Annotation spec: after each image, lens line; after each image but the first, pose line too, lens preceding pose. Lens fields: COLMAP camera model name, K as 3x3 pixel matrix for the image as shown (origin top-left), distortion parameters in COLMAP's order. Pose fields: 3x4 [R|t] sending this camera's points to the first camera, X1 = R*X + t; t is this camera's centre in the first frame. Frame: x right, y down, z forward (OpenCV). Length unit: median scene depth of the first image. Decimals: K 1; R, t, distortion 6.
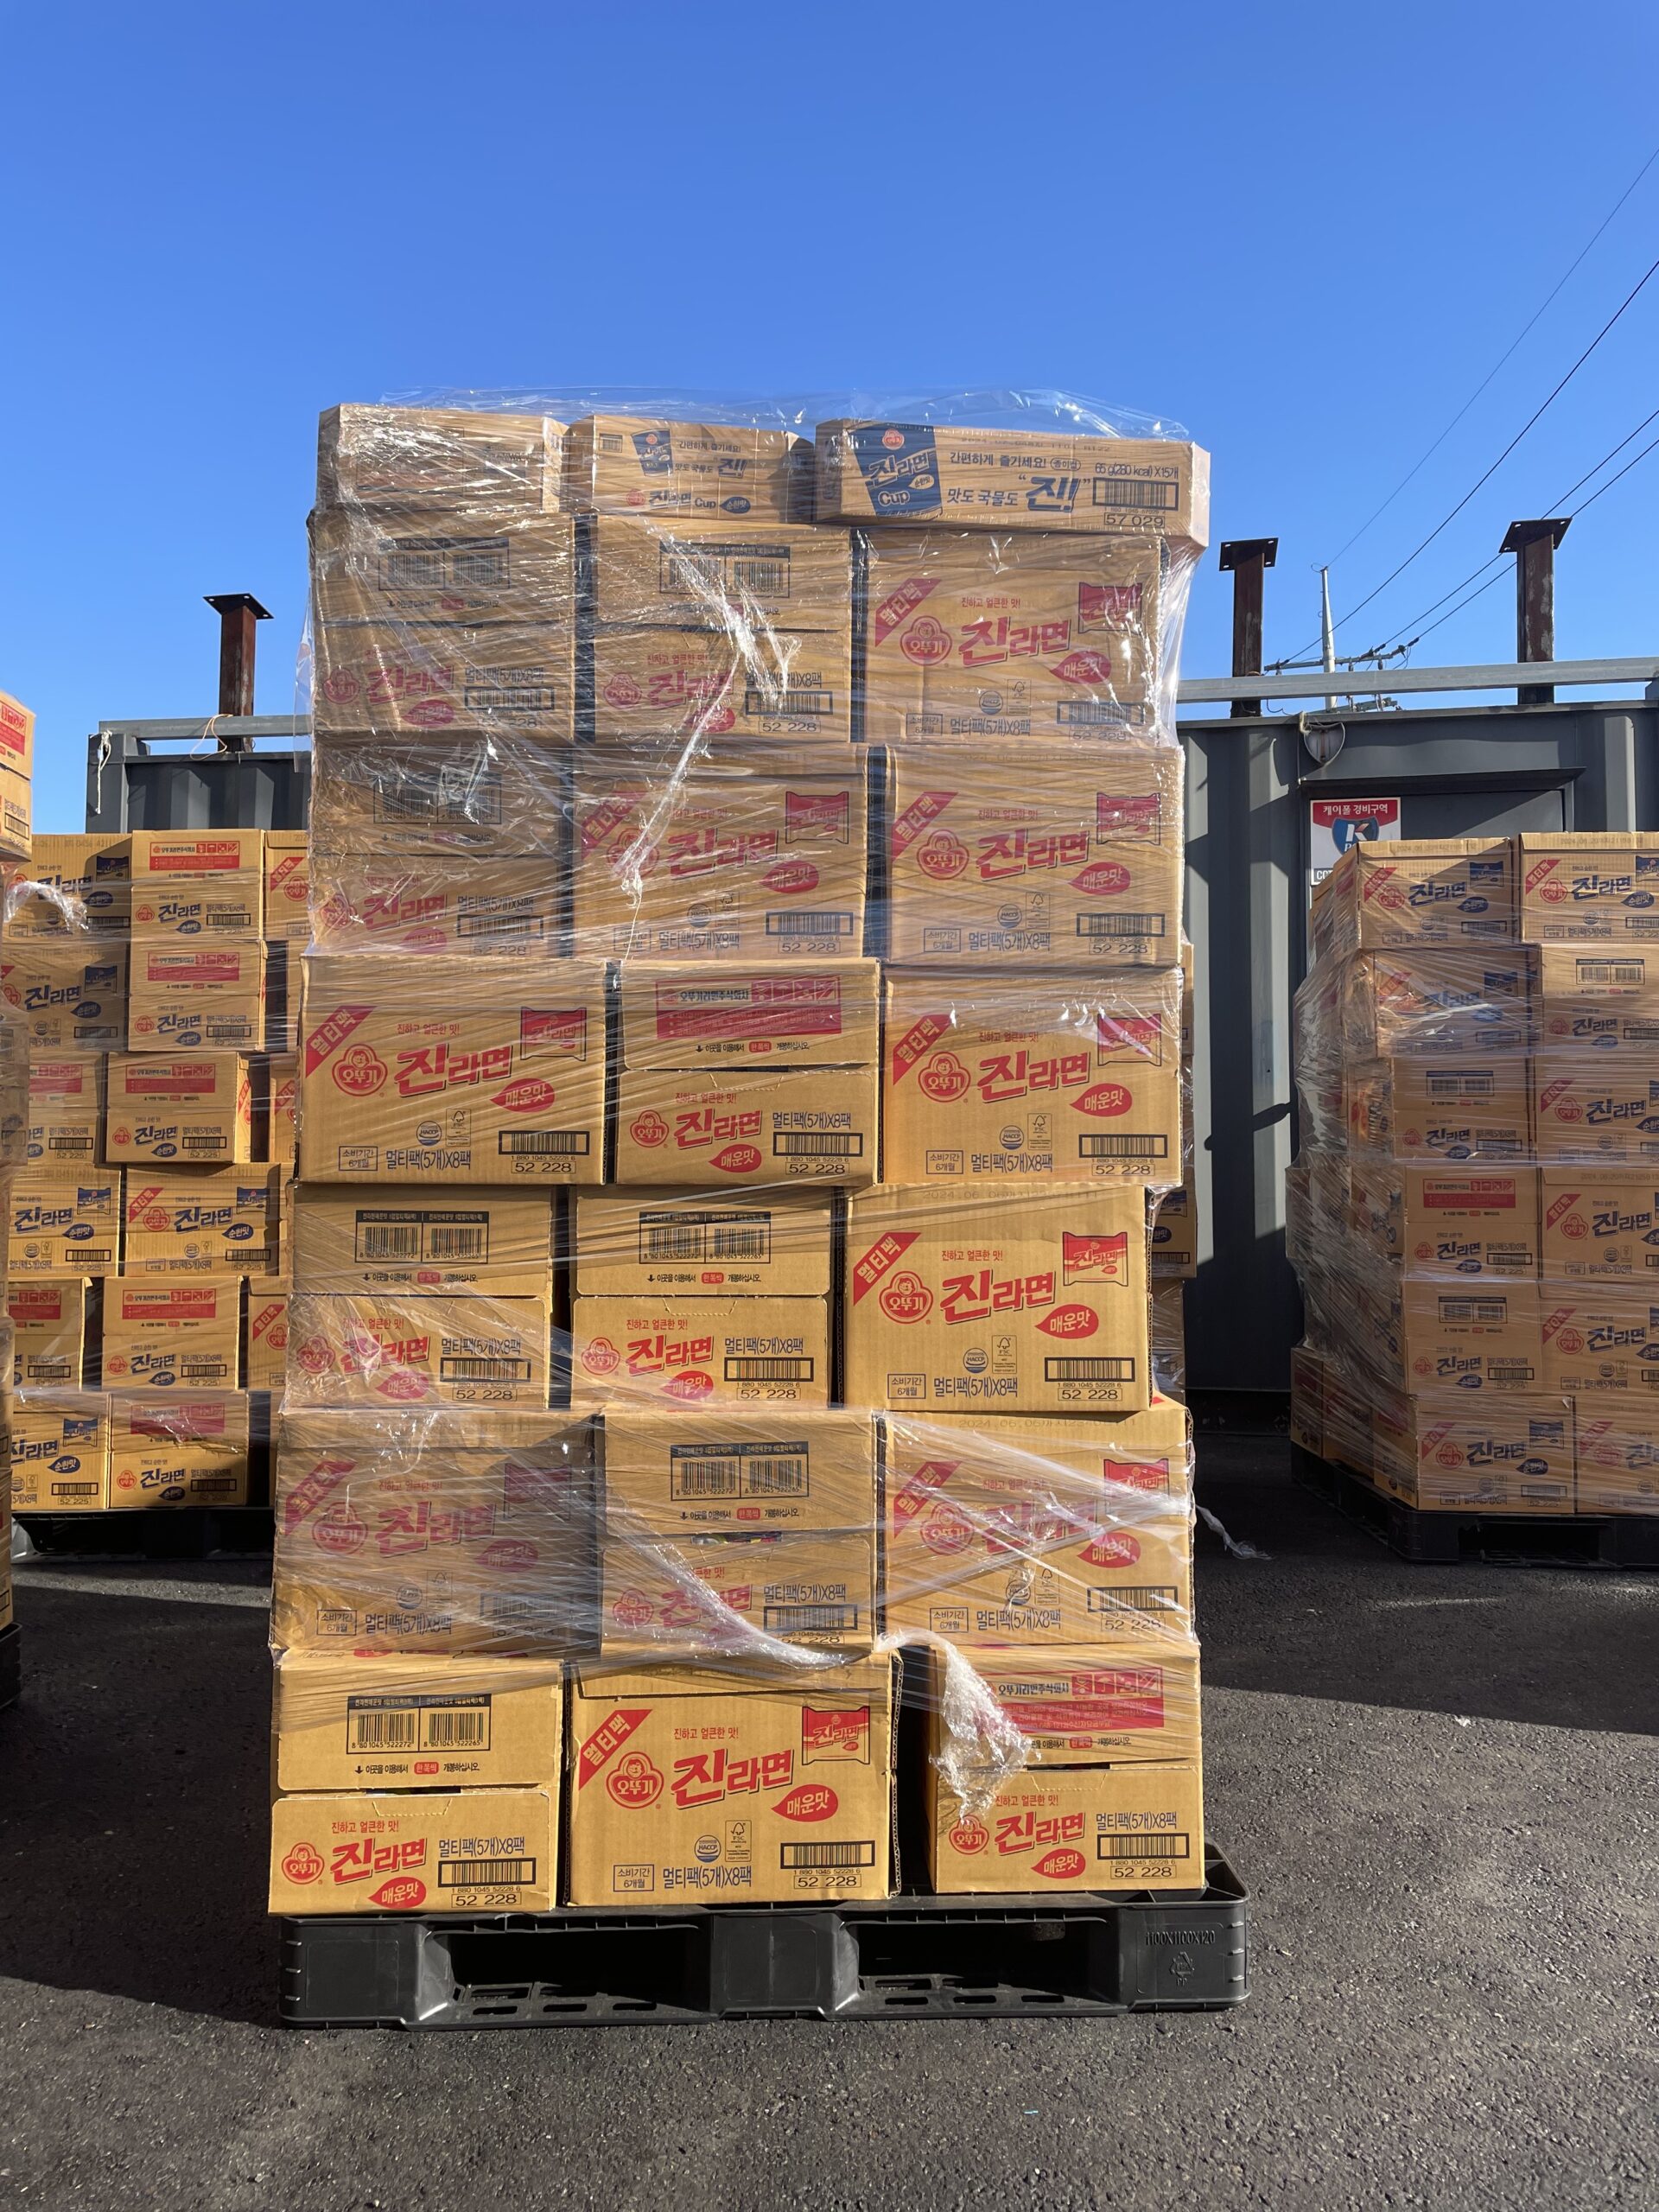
lens RADIAL K [[1683.1, 0, 823.6], [0, 1683.1, 1074.1], [0, 0, 1]] dist [0.096970, -0.125150]
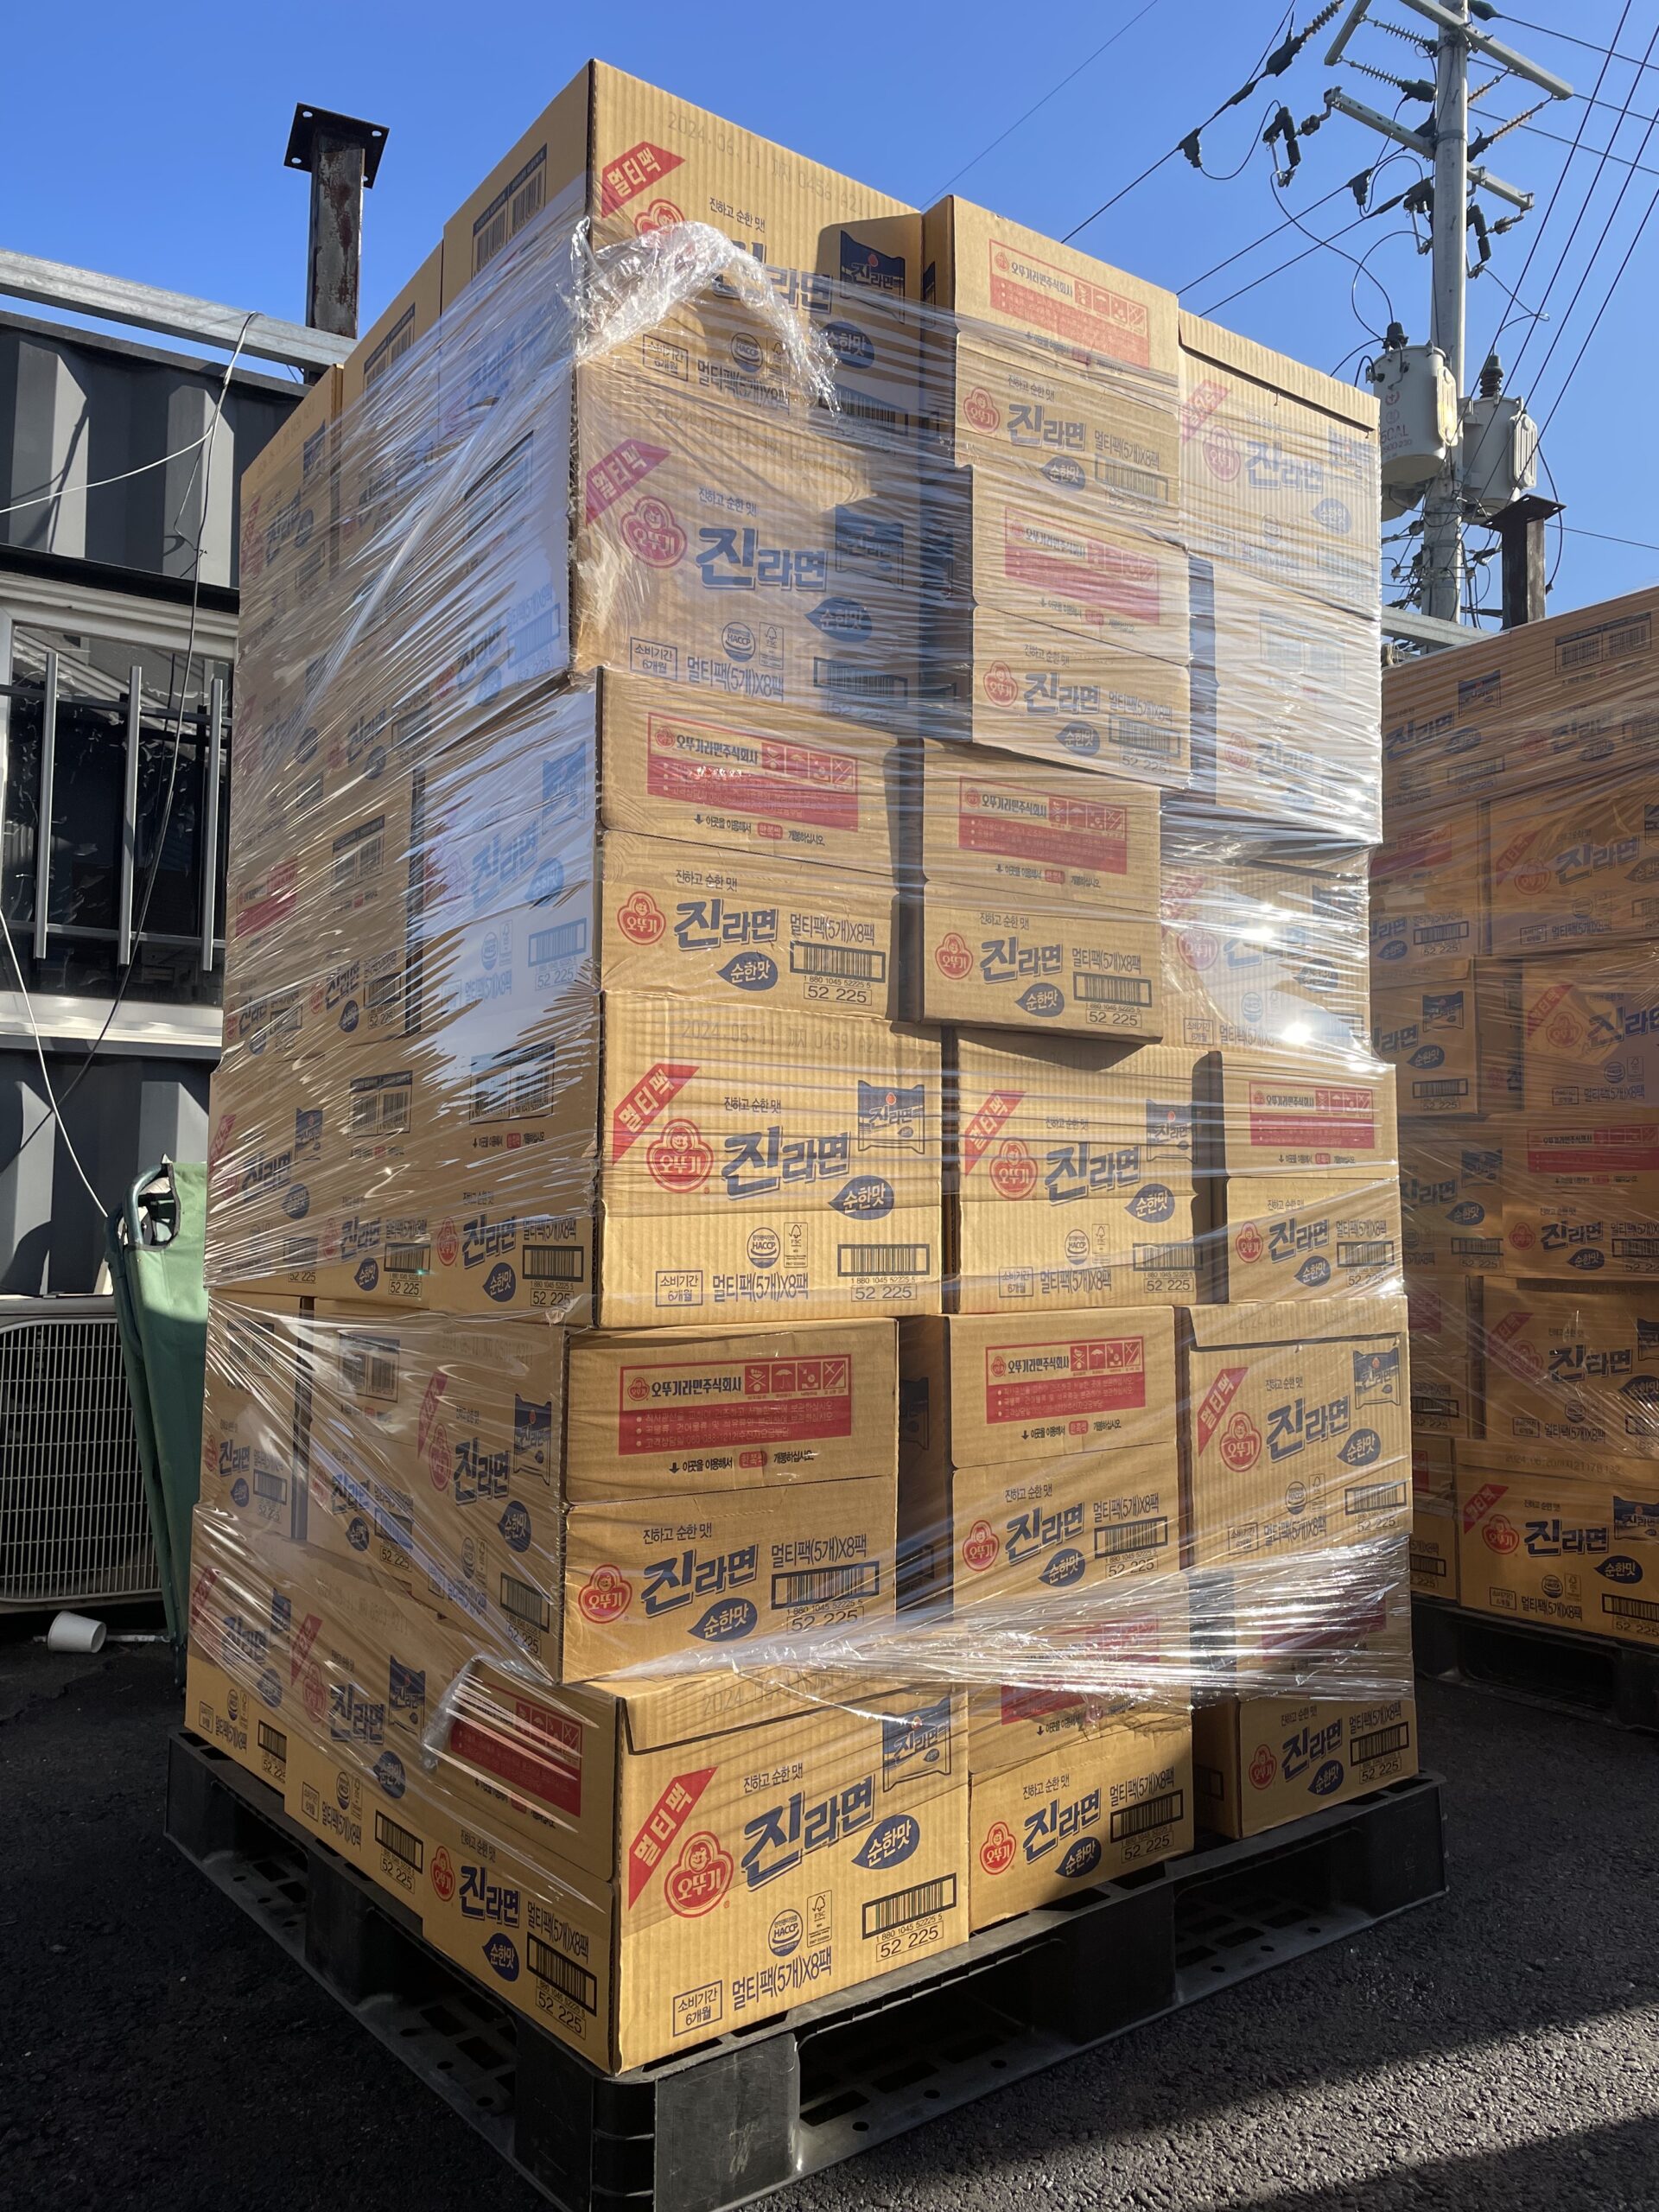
lens RADIAL K [[1664.3, 0, 836.6], [0, 1664.3, 1096.4], [0, 0, 1]] dist [0.094120, -0.121021]
pose [[0.784024, 0.049824, 0.618728, -0.678384], [-0.038079, 0.998757, -0.032174, 0.083431], [-0.619561, 0.001665, 0.784946, 0.727203]]
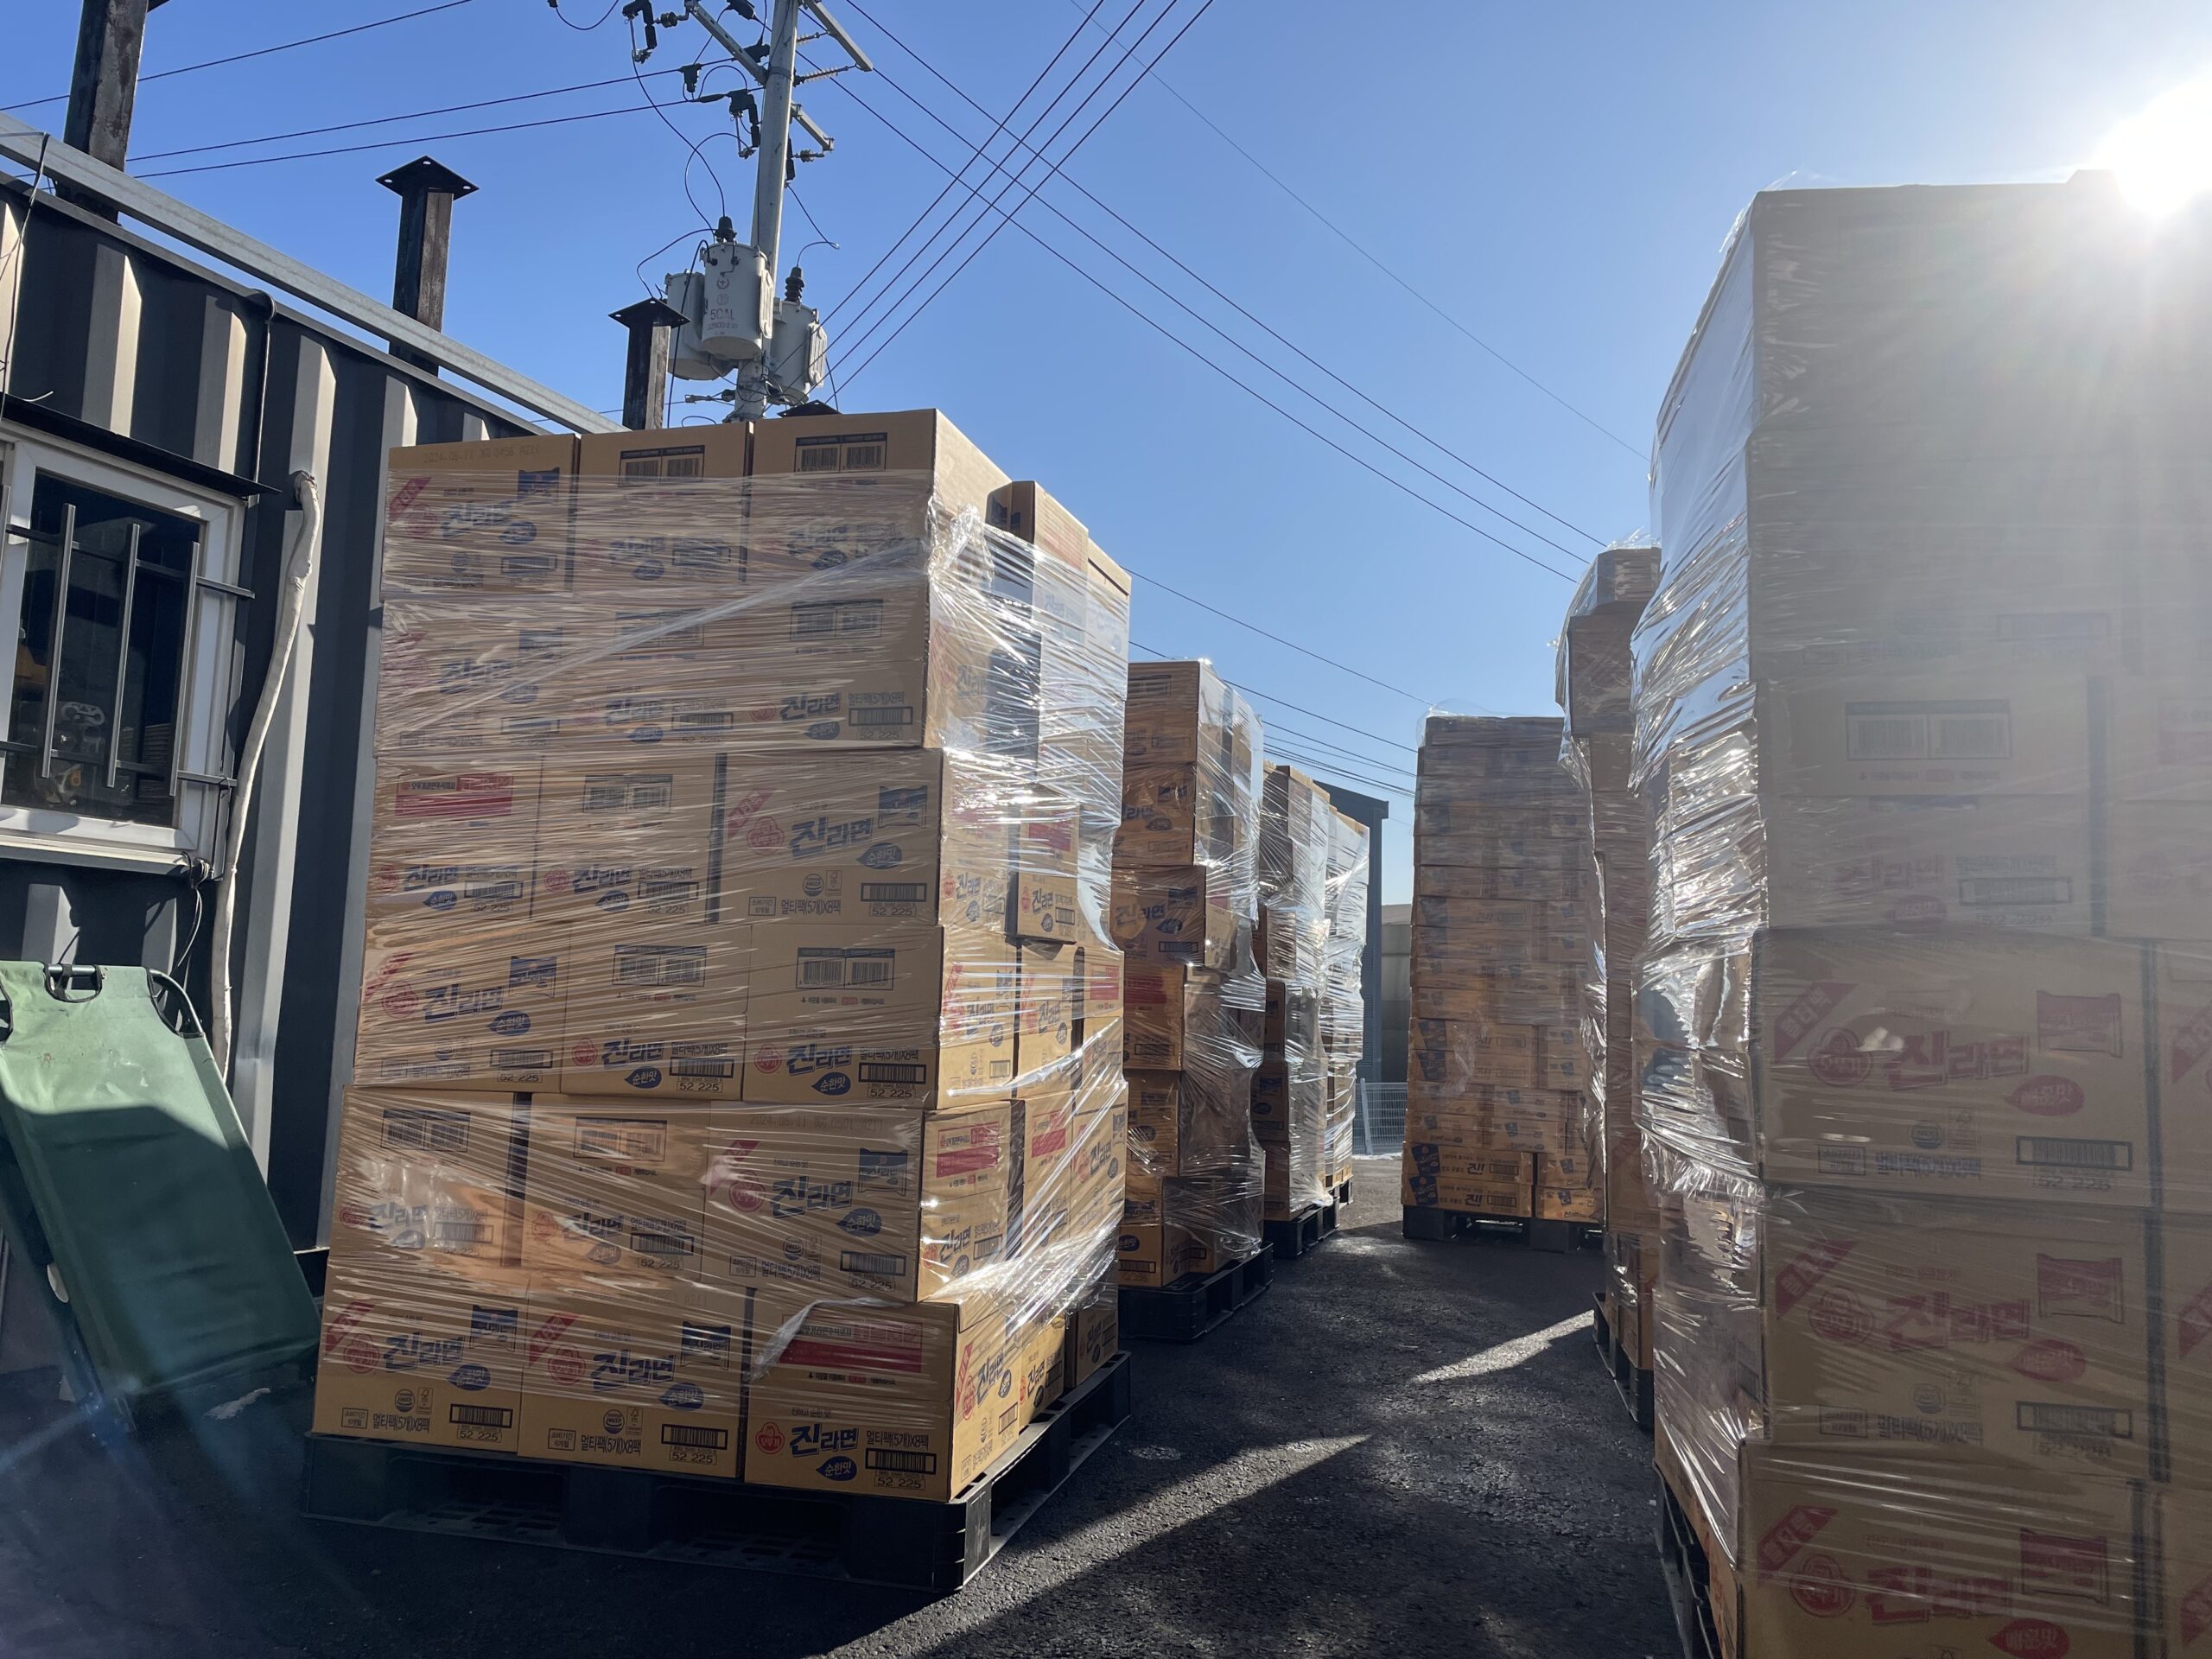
lens RADIAL K [[1664.3, 0, 1097.4], [0, 1664.3, 809.3], [0, 0, 1]] dist [0.094120, -0.121021]
pose [[0.247367, 0.121980, 0.961213, -1.066709], [-0.081176, 0.991165, -0.104891, 0.071652], [-0.965516, -0.052081, 0.255083, 0.802008]]
